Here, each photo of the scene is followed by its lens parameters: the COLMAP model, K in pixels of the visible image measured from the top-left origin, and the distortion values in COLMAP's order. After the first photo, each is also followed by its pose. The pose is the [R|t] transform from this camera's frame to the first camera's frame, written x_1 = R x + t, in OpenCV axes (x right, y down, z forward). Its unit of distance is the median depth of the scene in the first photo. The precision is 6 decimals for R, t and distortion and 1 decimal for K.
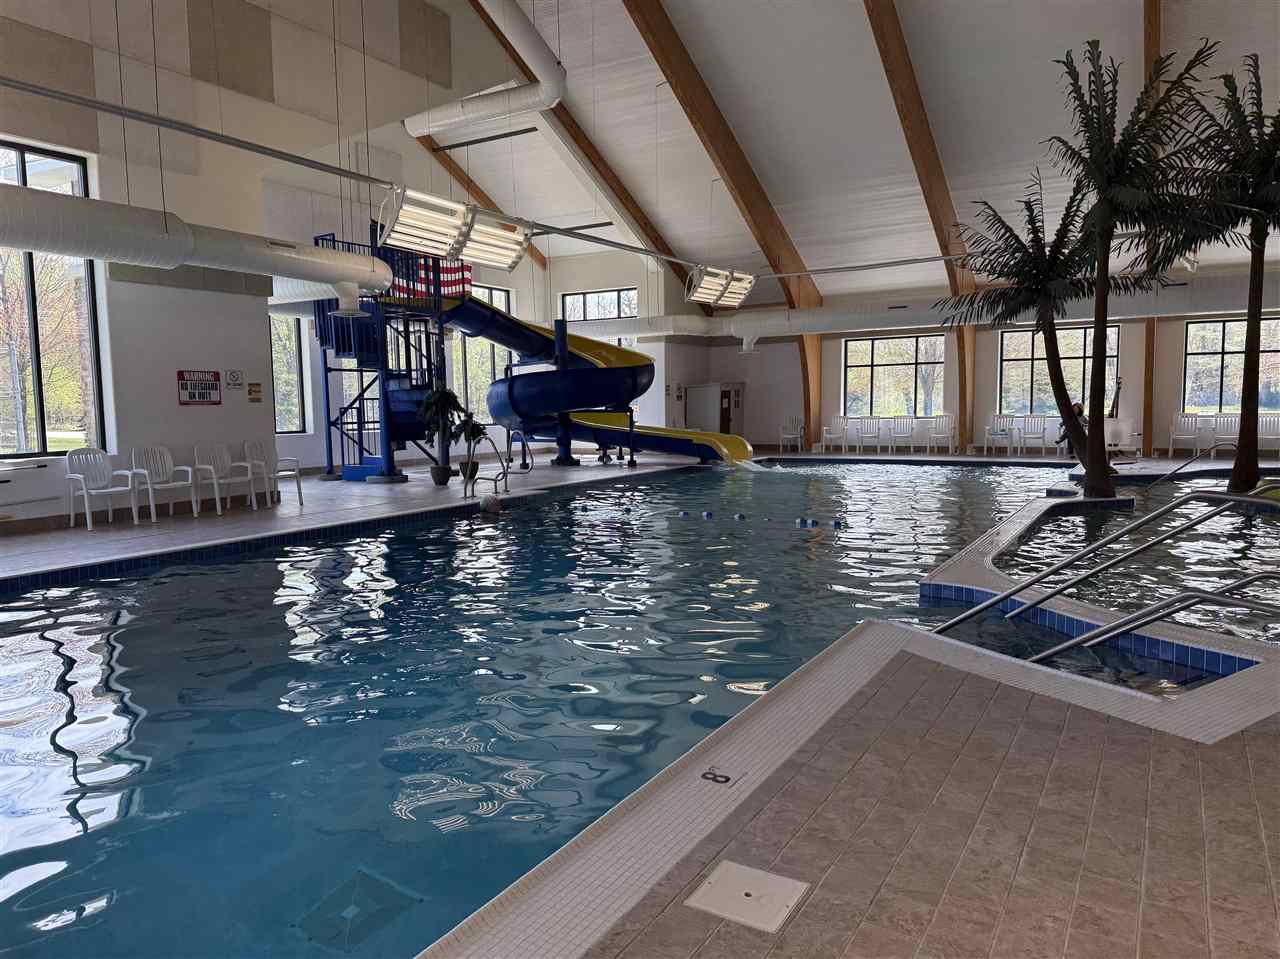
lens RADIAL K [[899.9, 0, 640.0], [0, 899.9, 479.5], [0, 0, 1]] dist [0.099111, -0.127861]
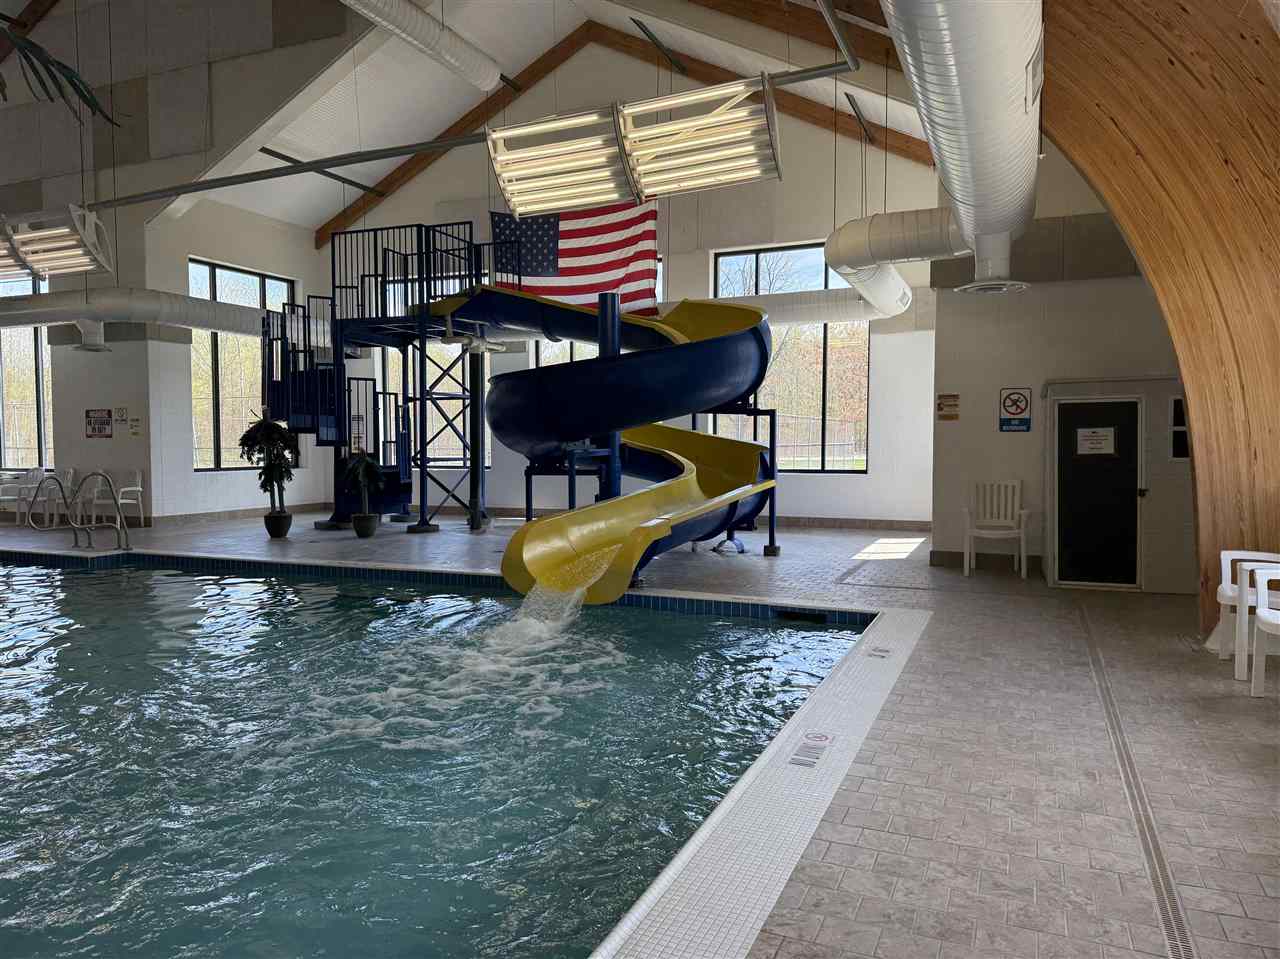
lens RADIAL K [[899.9, 0, 640.0], [0, 899.9, 479.5], [0, 0, 1]] dist [0.099111, -0.127861]
pose [[0.099143, 0.047753, -0.993927, 0.762316], [-0.085694, 0.995547, 0.039283, -0.128173], [0.991376, 0.081279, 0.102794, 1.506181]]
